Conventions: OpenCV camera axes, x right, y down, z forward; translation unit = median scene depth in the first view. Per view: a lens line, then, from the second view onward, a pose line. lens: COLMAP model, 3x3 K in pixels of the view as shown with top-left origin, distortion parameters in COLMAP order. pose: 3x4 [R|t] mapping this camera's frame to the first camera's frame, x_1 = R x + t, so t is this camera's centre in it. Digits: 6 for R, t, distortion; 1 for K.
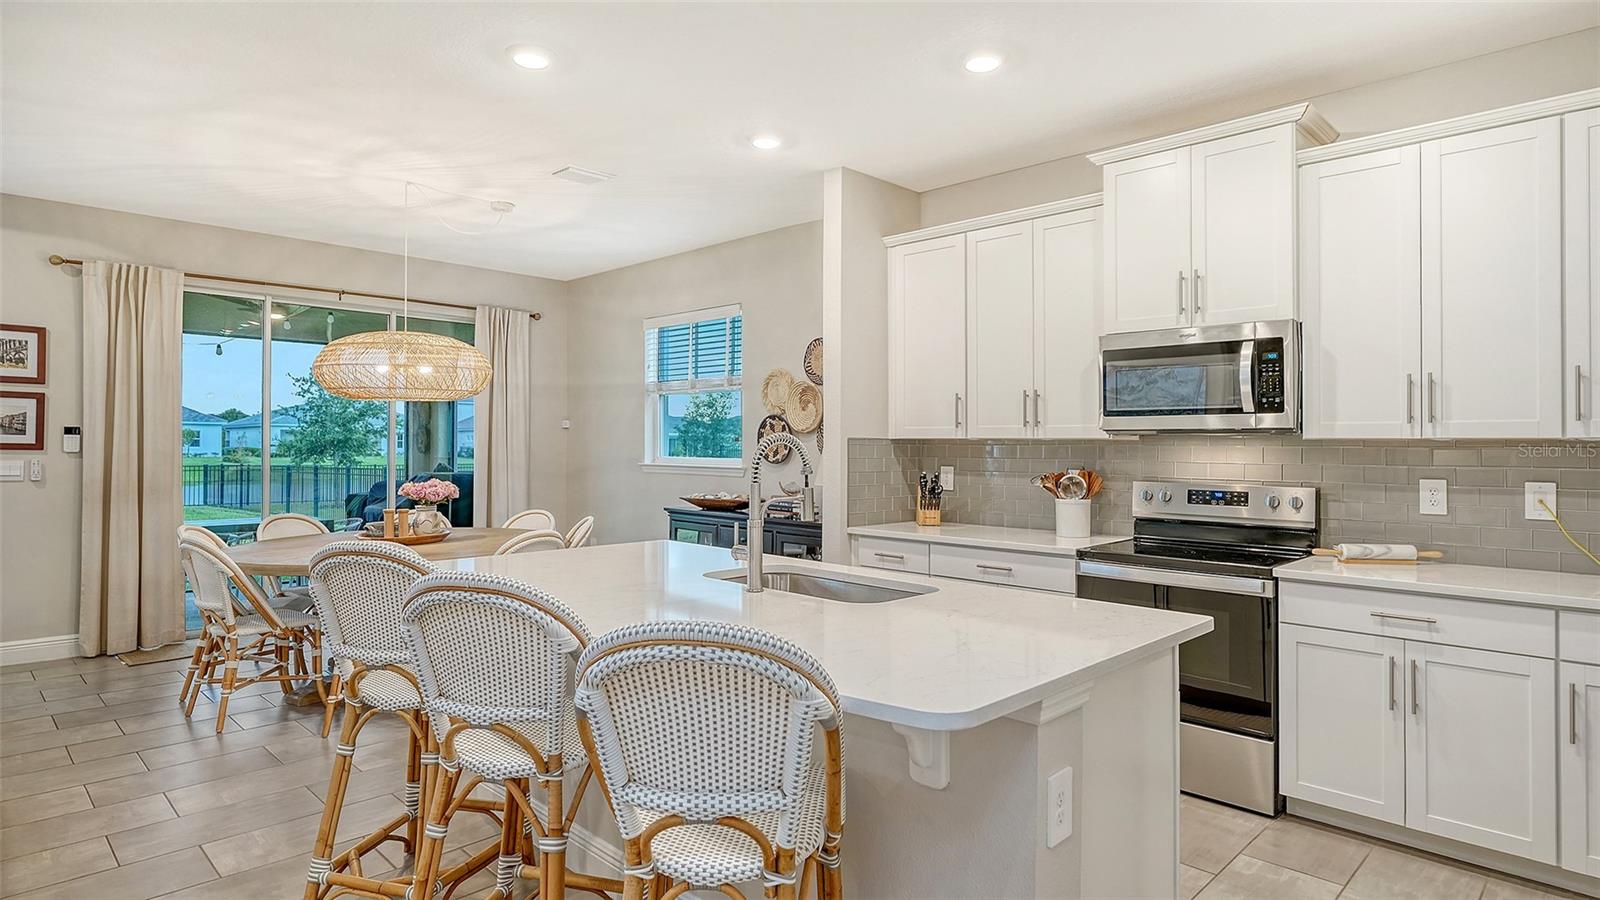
lens RADIAL K [[863.9, 0, 799.5], [0, 863.9, 429.8], [0, 0, 1]] dist [-0.001963, -0.000405]
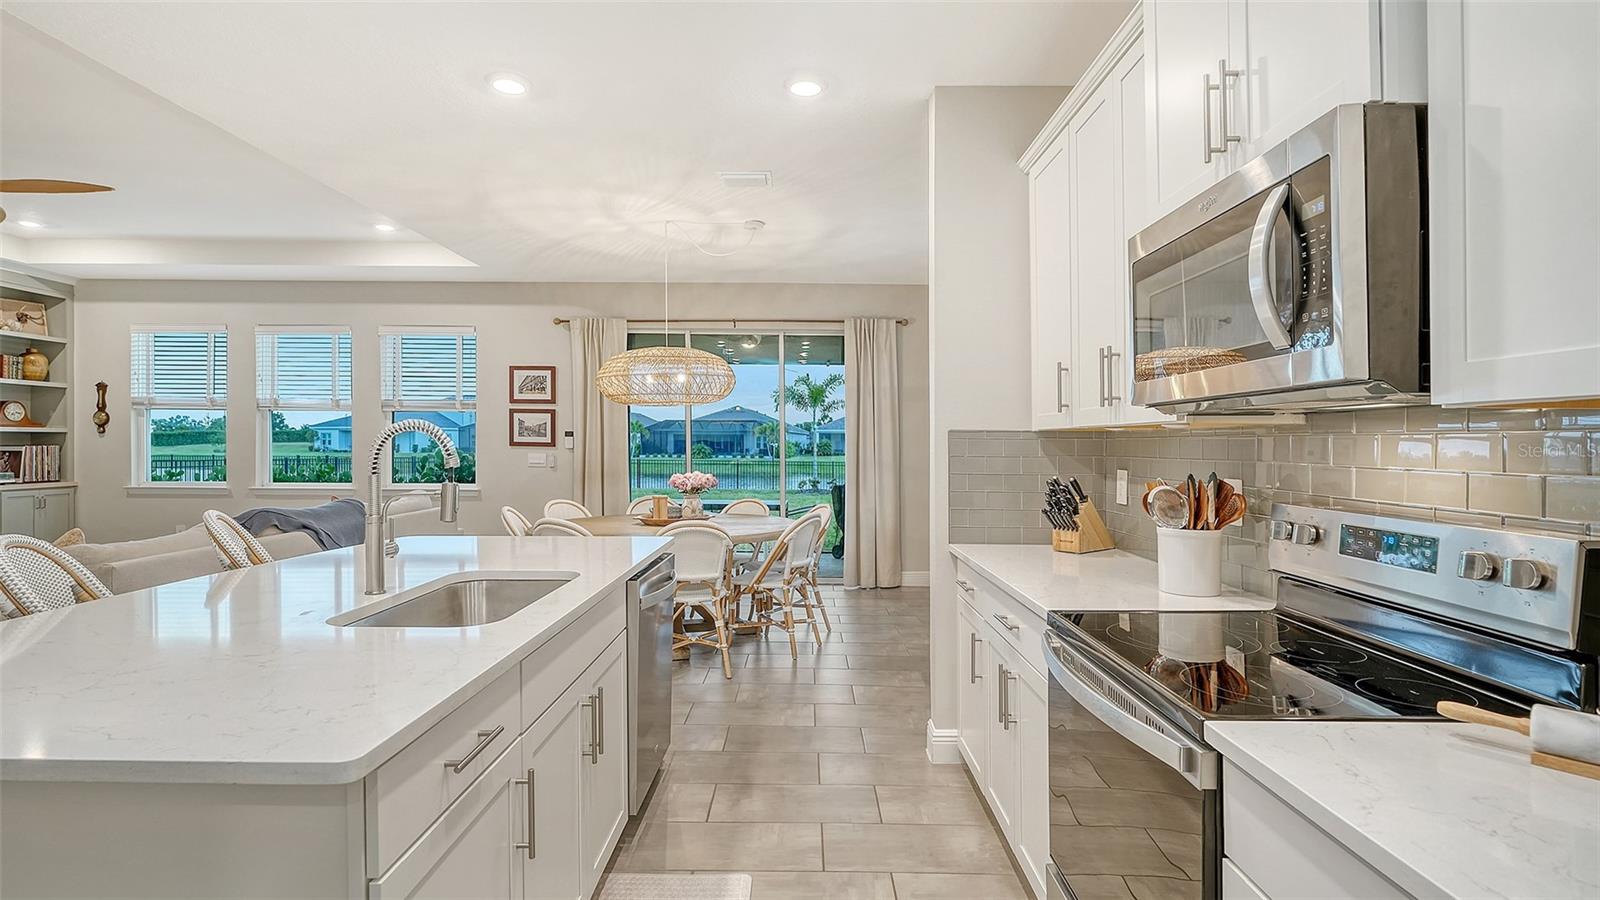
lens RADIAL K [[769.9, 0, 796.1], [0, 769.9, 443.6], [0, 0, 1]] dist [0.011702, 0.000020]
pose [[0.699193, -0.003038, -0.714926, 0.387420], [0.011784, 0.999904, 0.007276, 0.012731], [0.714836, -0.013512, 0.699162, 0.343821]]
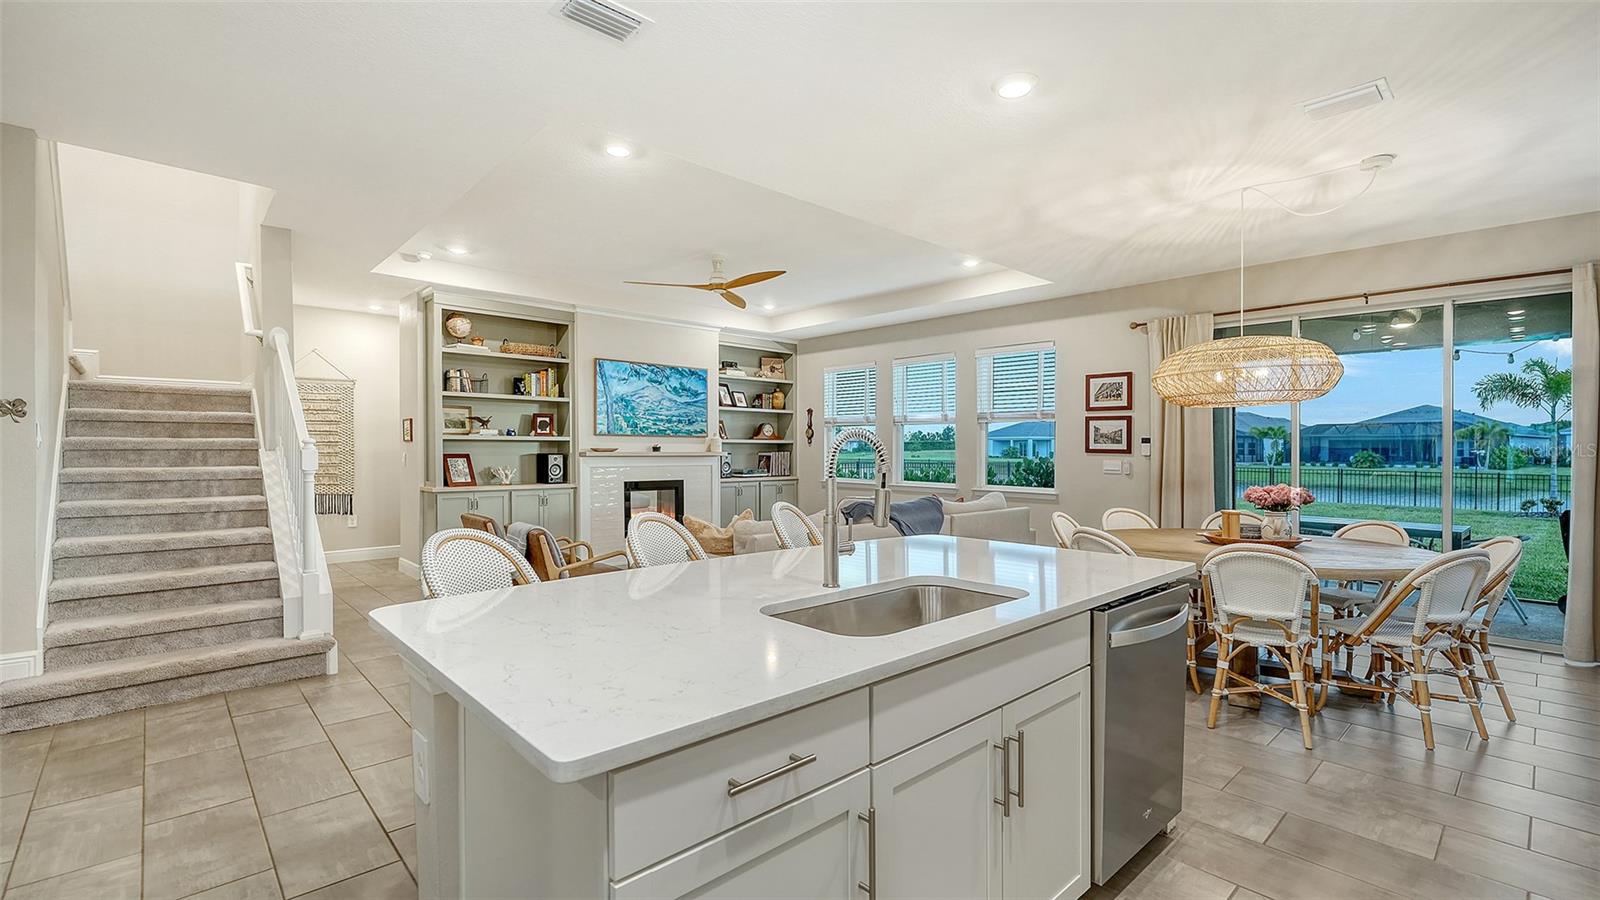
lens RADIAL K [[696.8, 0, 797.4], [0, 696.8, 461.3], [0, 0, 1]] dist [-0.000176, -0.000136]
pose [[-0.037782, 0.011625, -0.999218, 0.347662], [0.013479, 0.999847, 0.011122, 0.014906], [0.999195, -0.013048, -0.037933, 0.456164]]
